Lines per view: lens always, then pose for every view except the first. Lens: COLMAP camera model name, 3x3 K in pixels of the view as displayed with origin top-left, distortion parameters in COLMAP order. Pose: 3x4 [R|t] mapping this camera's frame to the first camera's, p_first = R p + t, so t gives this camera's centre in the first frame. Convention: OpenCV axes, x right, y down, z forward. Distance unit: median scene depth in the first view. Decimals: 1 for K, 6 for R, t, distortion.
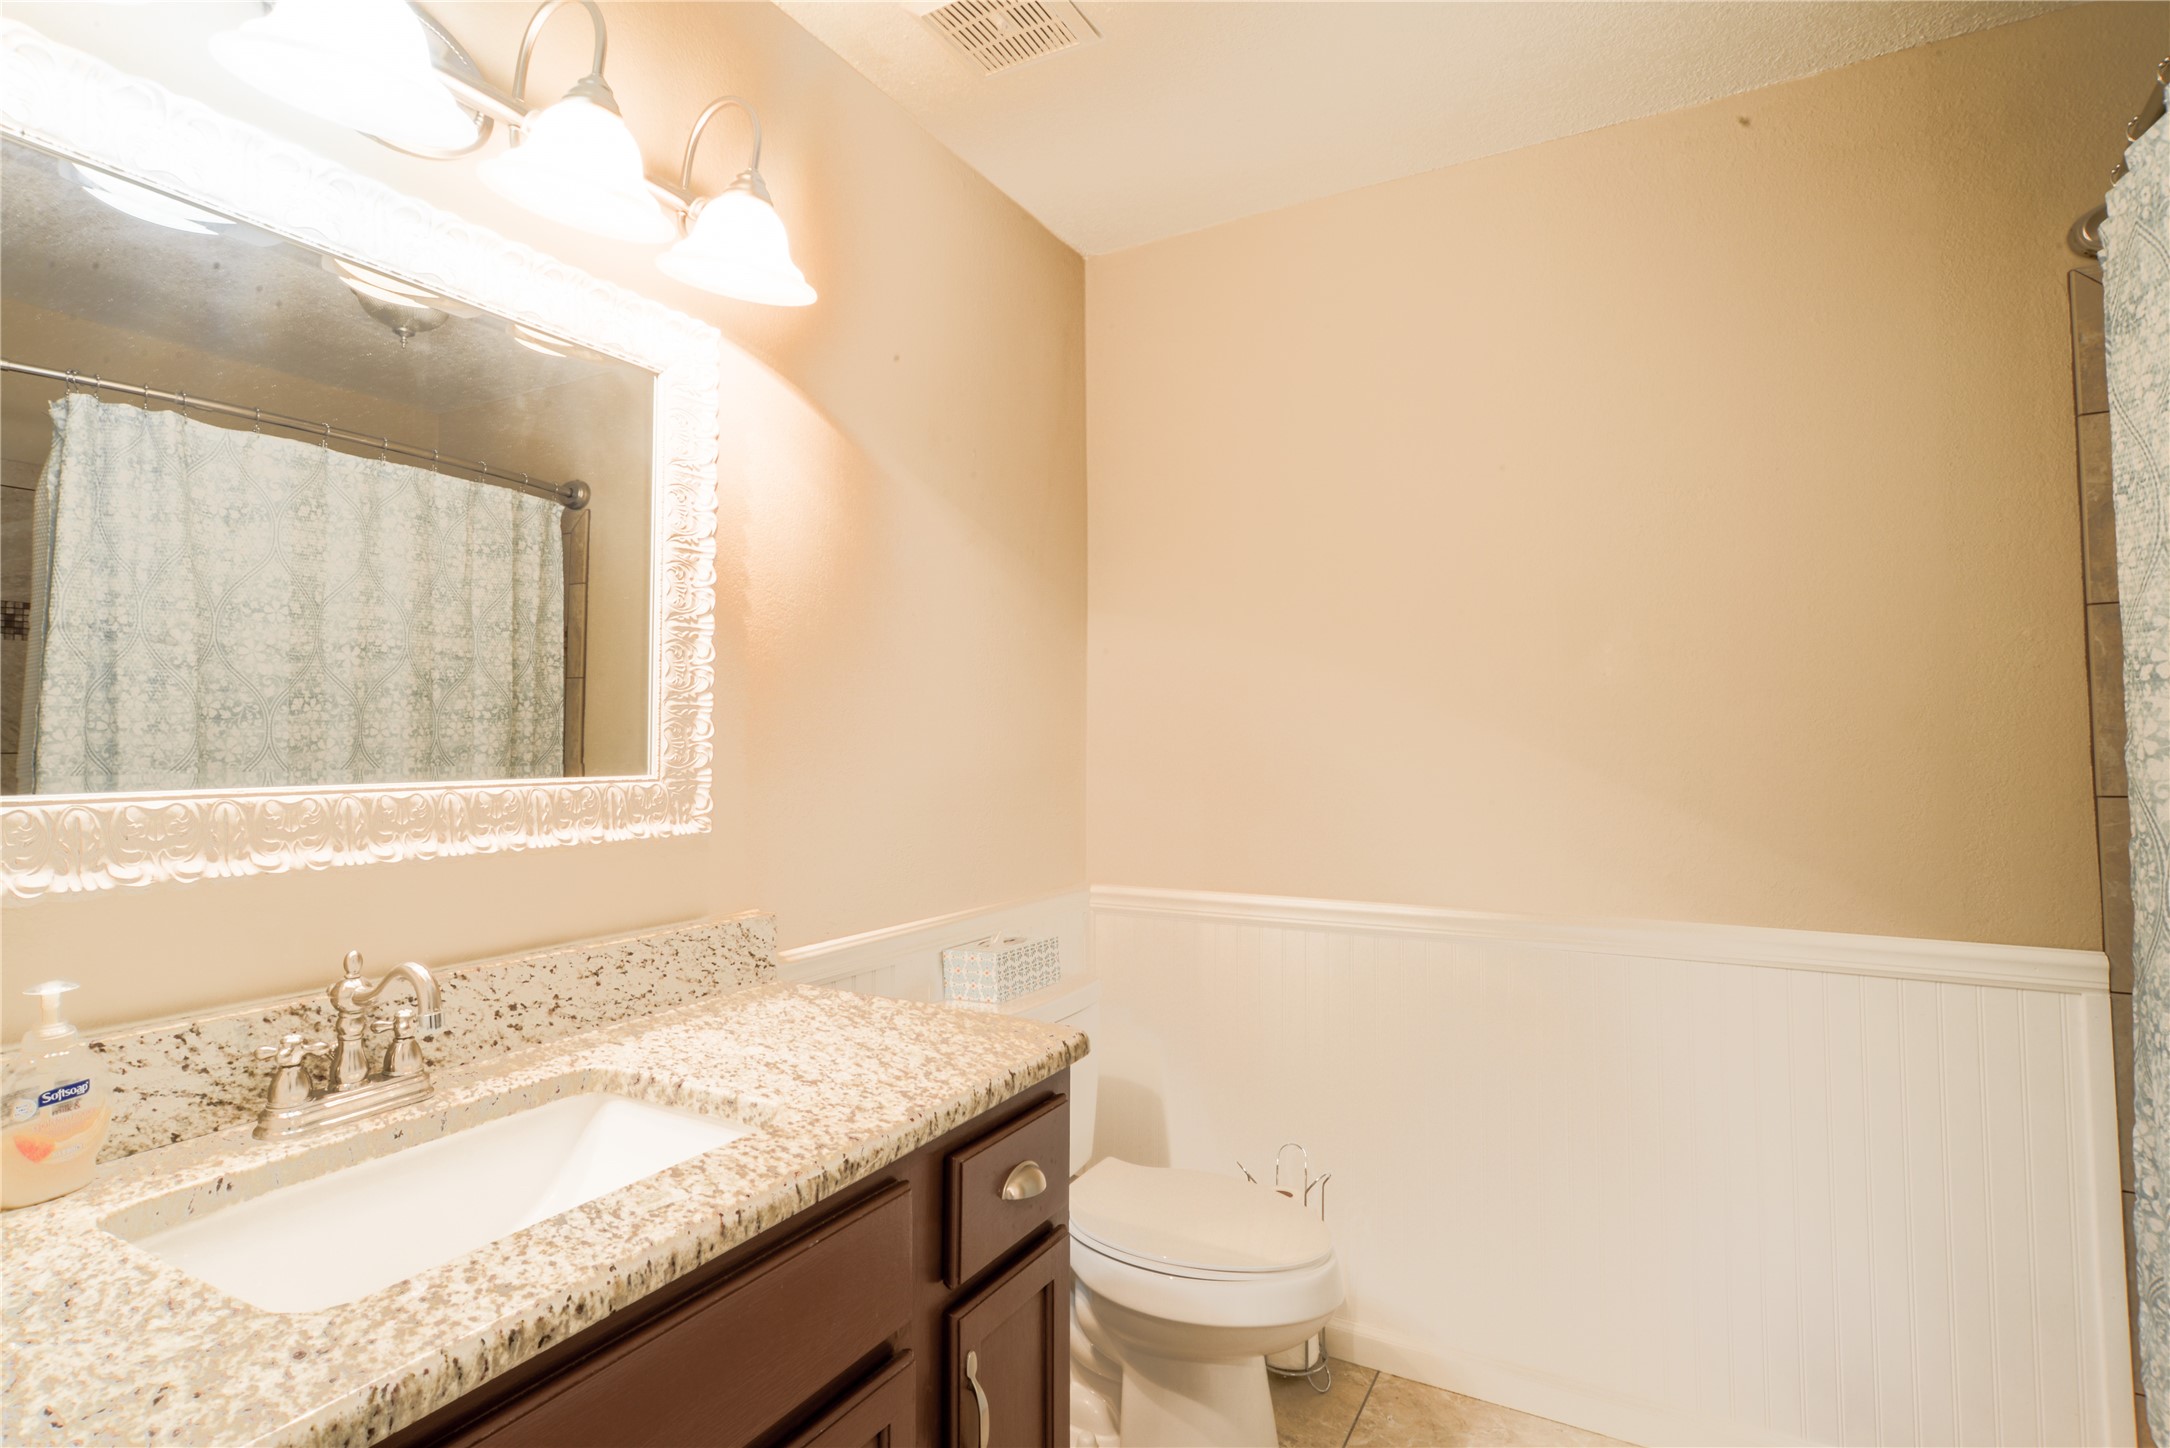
lens RADIAL K [[1065.3, 0, 1095.6], [0, 1065.3, 714.1], [0, 0, 1]] dist [-0.025253, 0.010973]
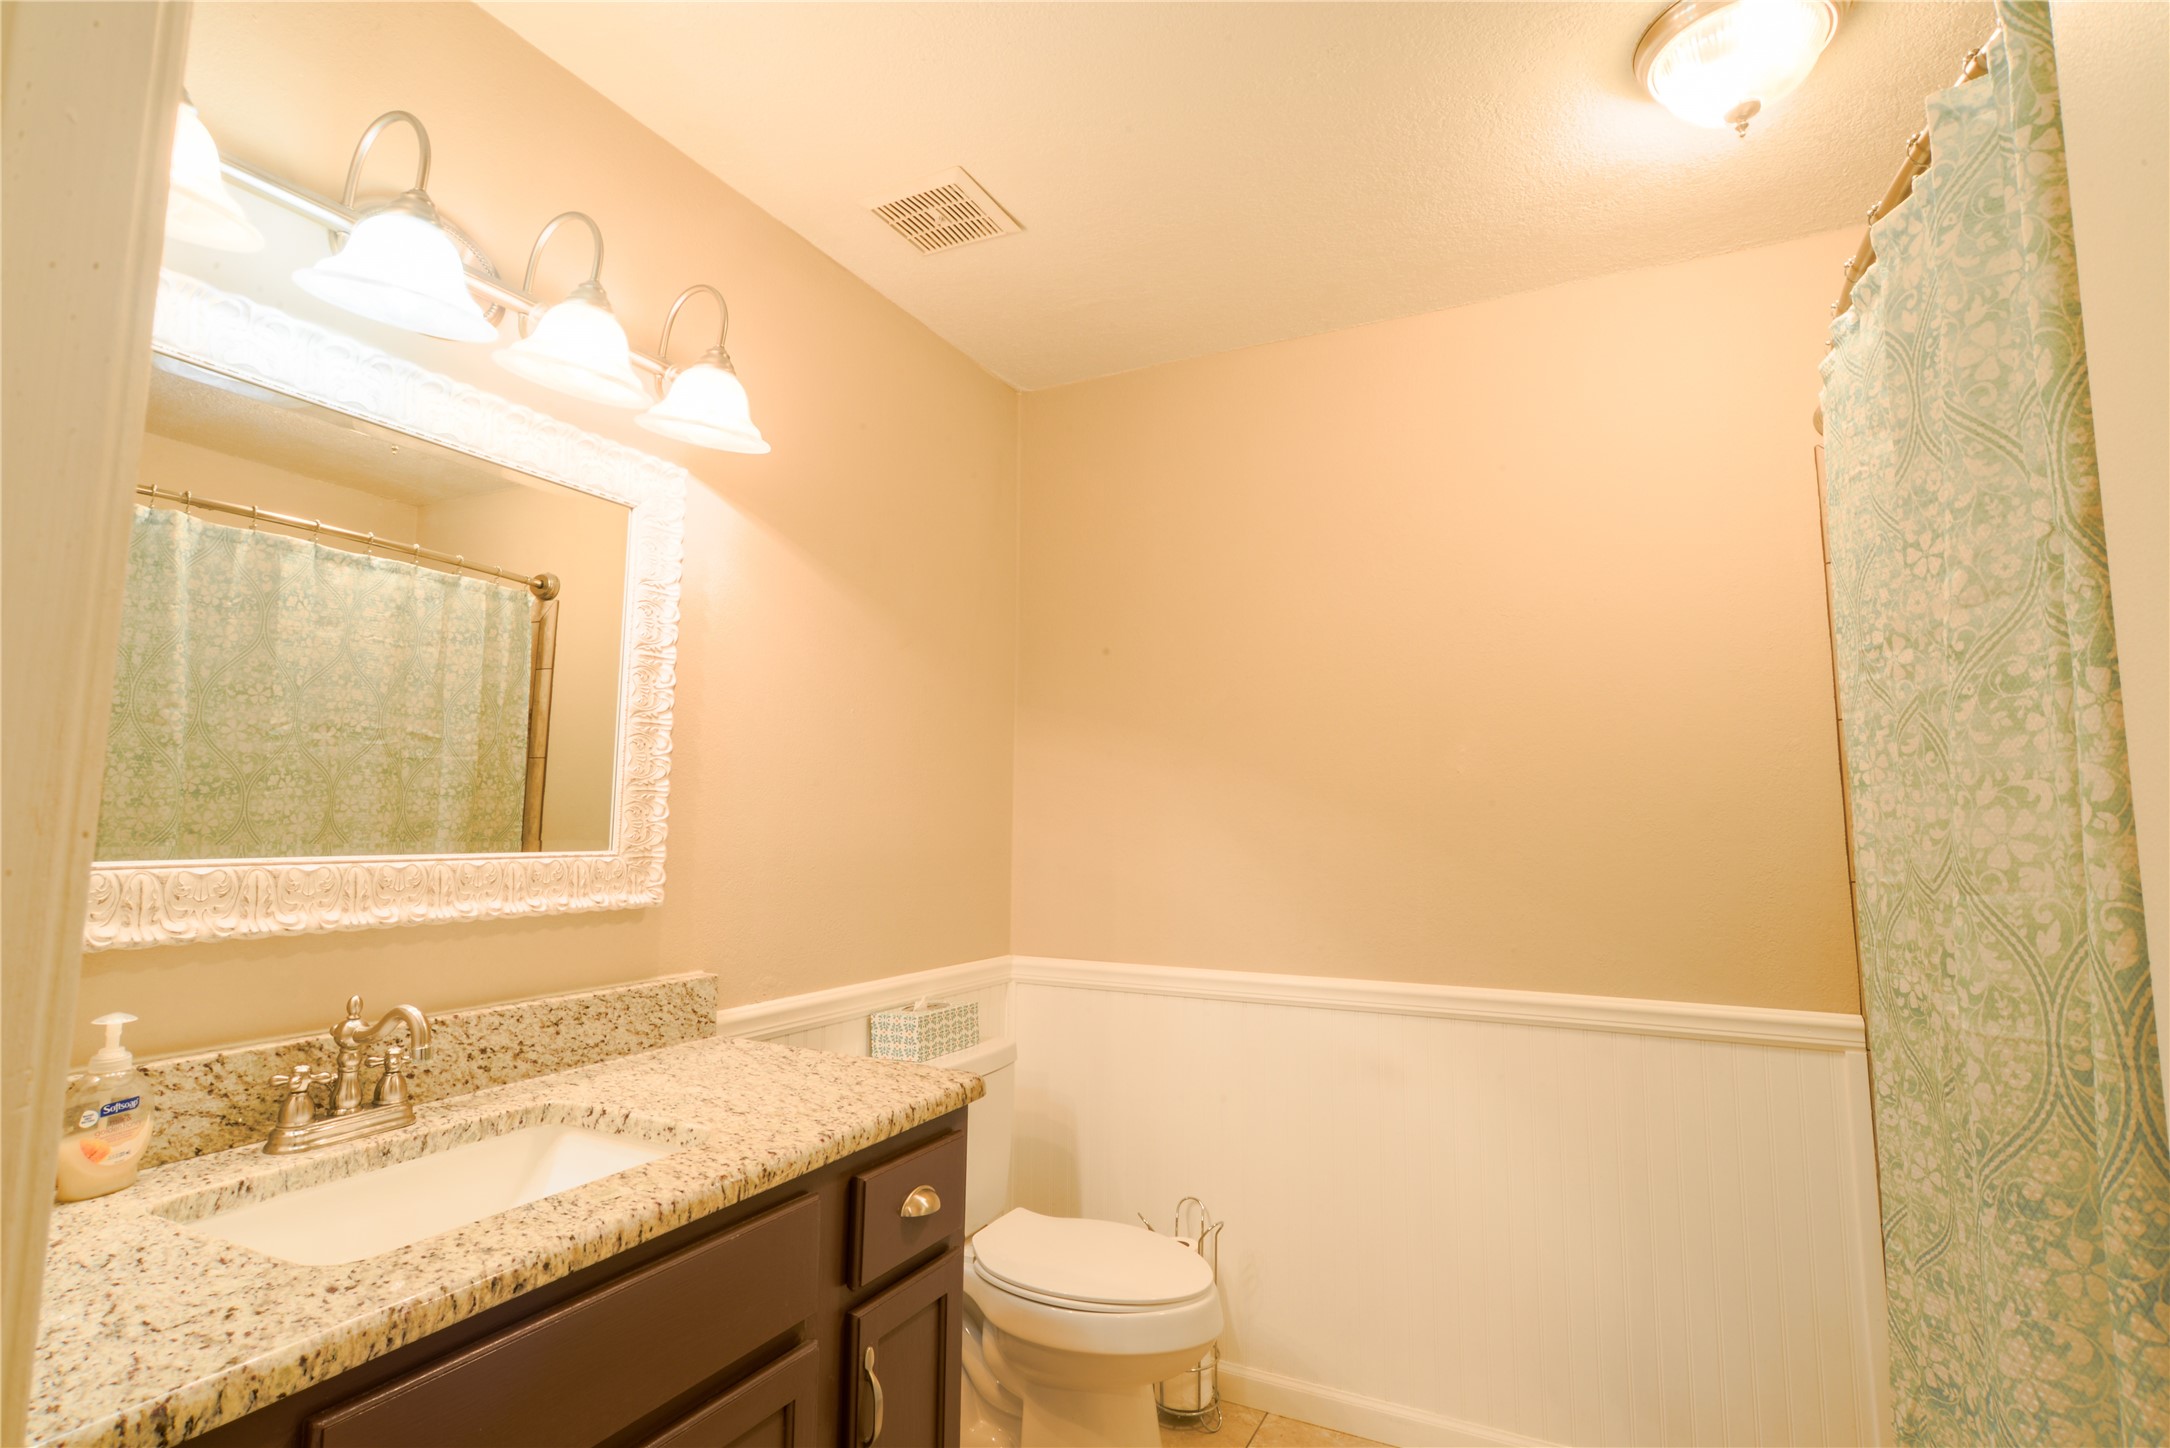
lens RADIAL K [[1065.3, 0, 1095.6], [0, 1065.3, 714.1], [0, 0, 1]] dist [-0.025253, 0.010973]
pose [[0.999250, 0.014175, 0.036047, 0.075157], [-0.011410, 0.997059, -0.075781, -0.011262], [-0.037016, 0.075313, 0.996473, -0.214472]]
